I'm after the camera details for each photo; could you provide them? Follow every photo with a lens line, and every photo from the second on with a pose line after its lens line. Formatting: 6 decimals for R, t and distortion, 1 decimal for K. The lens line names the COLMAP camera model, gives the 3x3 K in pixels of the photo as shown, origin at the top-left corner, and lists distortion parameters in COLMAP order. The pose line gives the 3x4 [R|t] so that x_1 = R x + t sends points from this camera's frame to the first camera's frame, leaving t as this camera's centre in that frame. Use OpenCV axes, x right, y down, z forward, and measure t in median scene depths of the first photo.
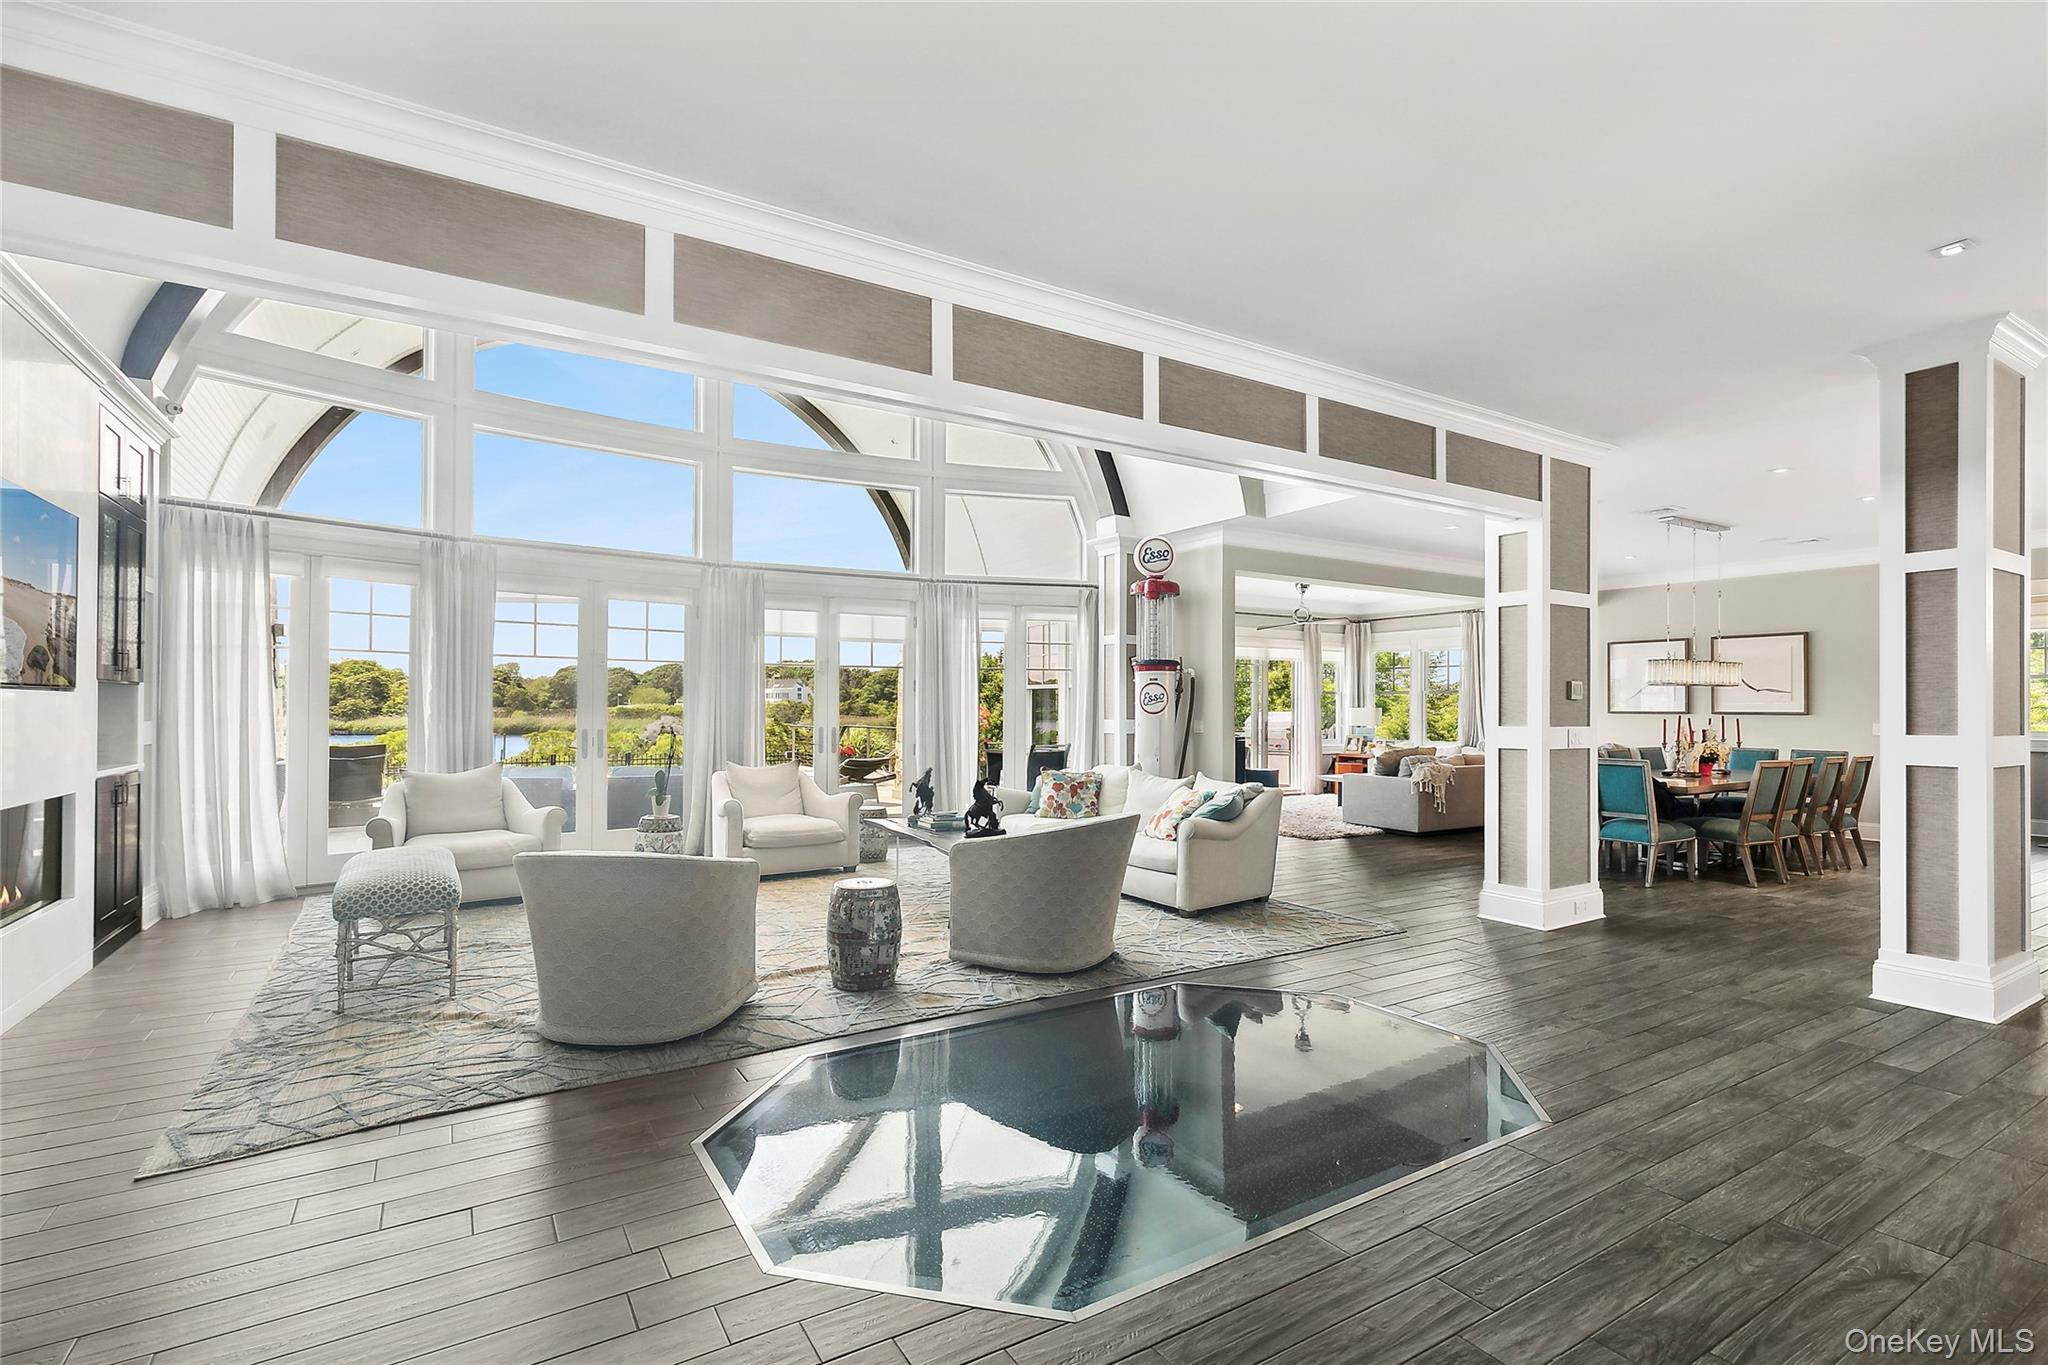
lens RADIAL K [[933.0, 0, 1016.9], [0, 933.0, 693.9], [0, 0, 1]] dist [0.011351, -0.001446]
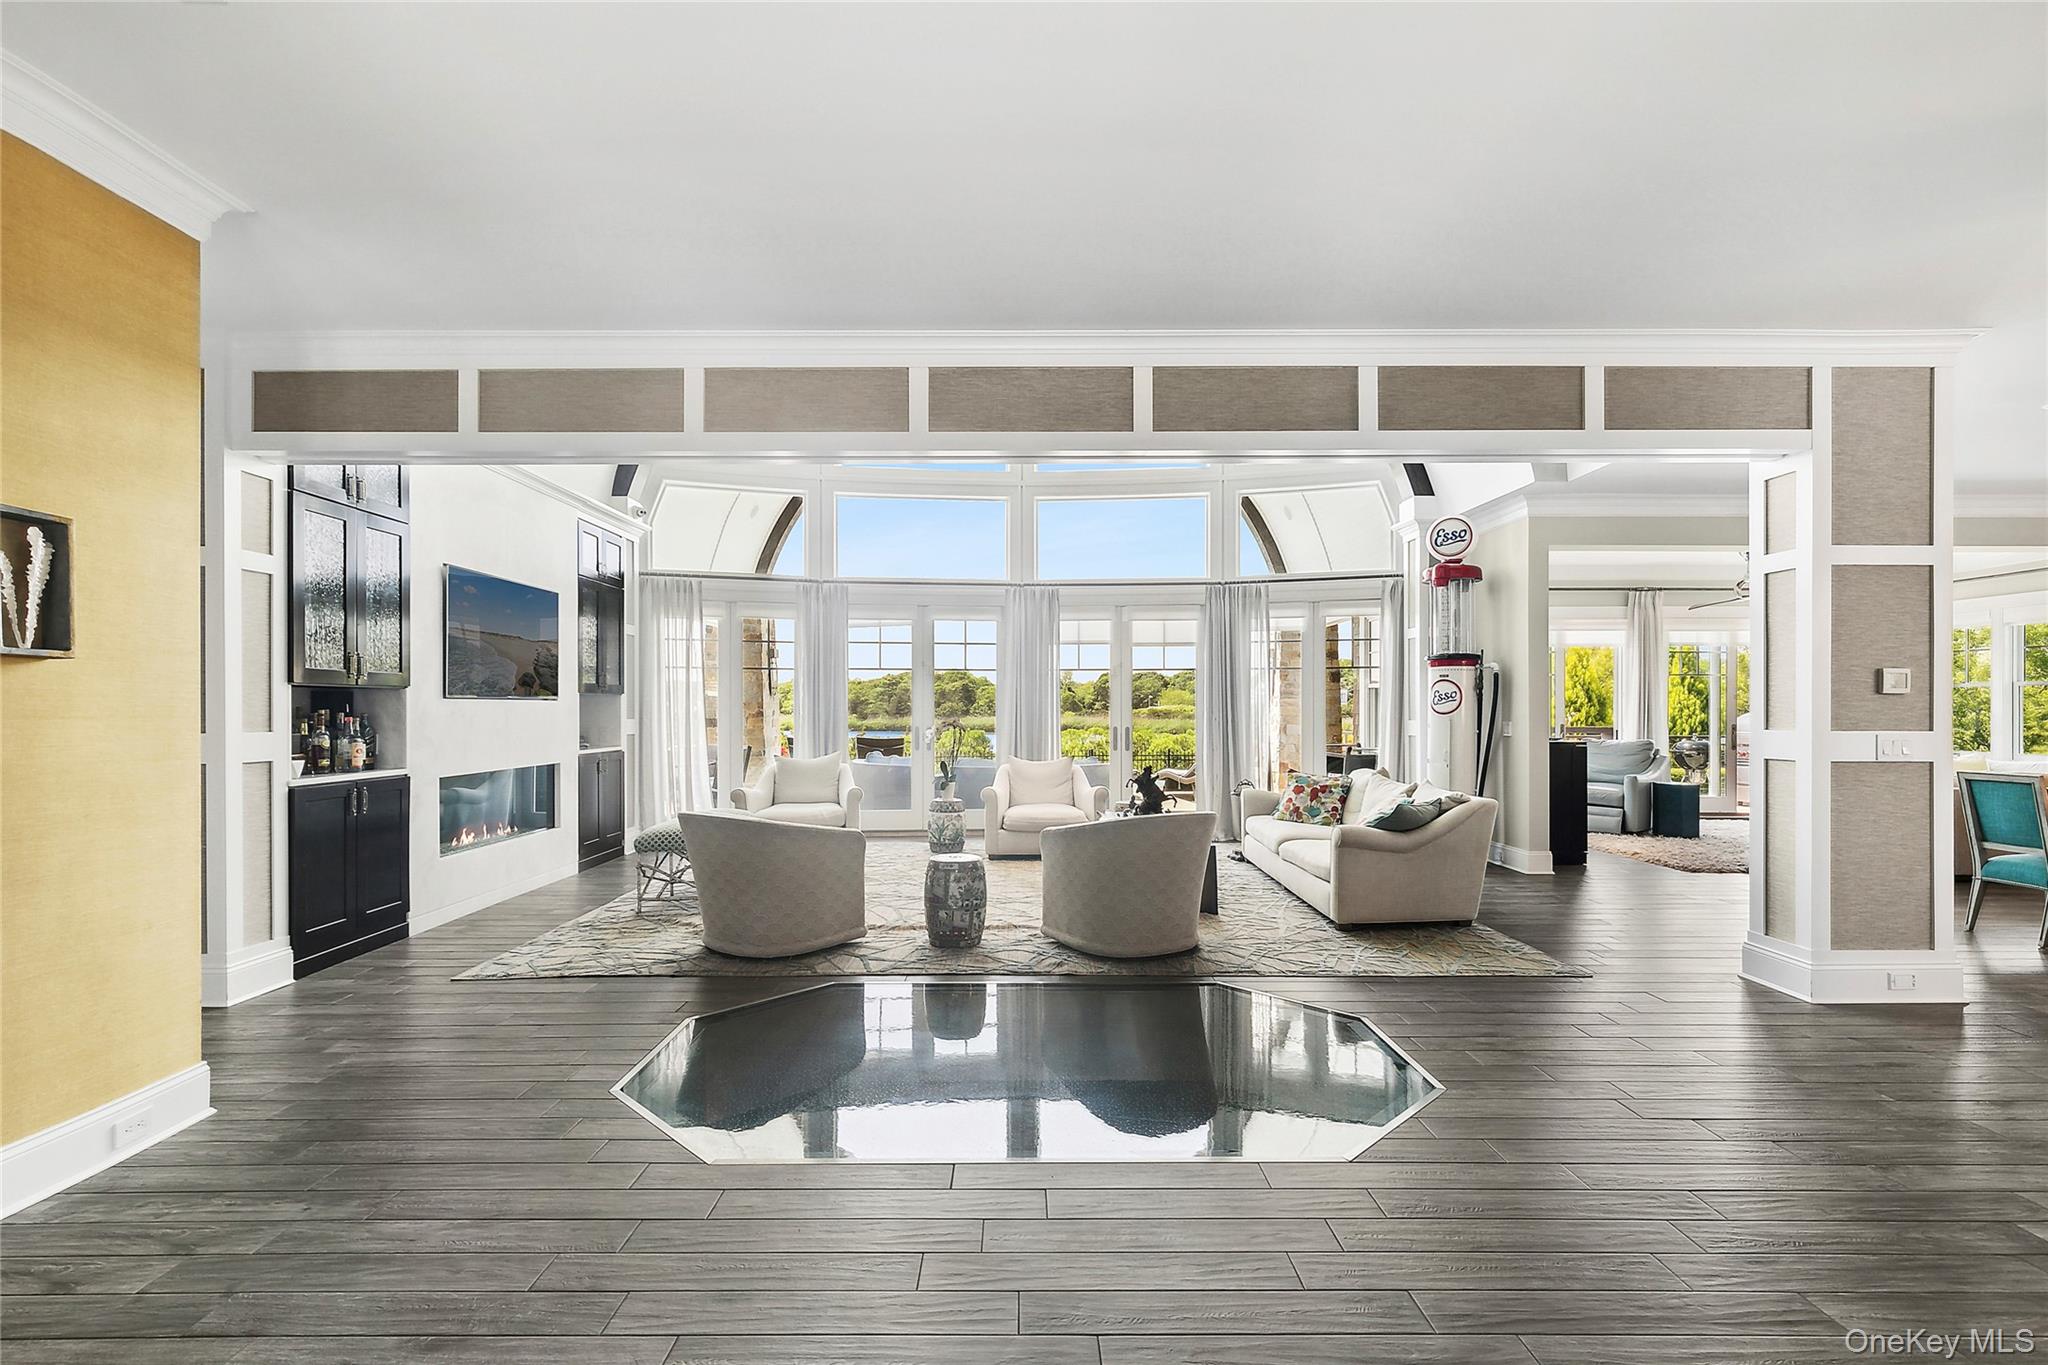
lens RADIAL K [[933.0, 0, 1015.0], [0, 933.0, 695.3], [0, 0, 1]] dist [0.011351, -0.001446]
pose [[0.854285, -0.010632, -0.519697, 0.359137], [0.010994, 0.999937, -0.002386, 0.001279], [0.519689, -0.003675, 0.854348, 0.024623]]
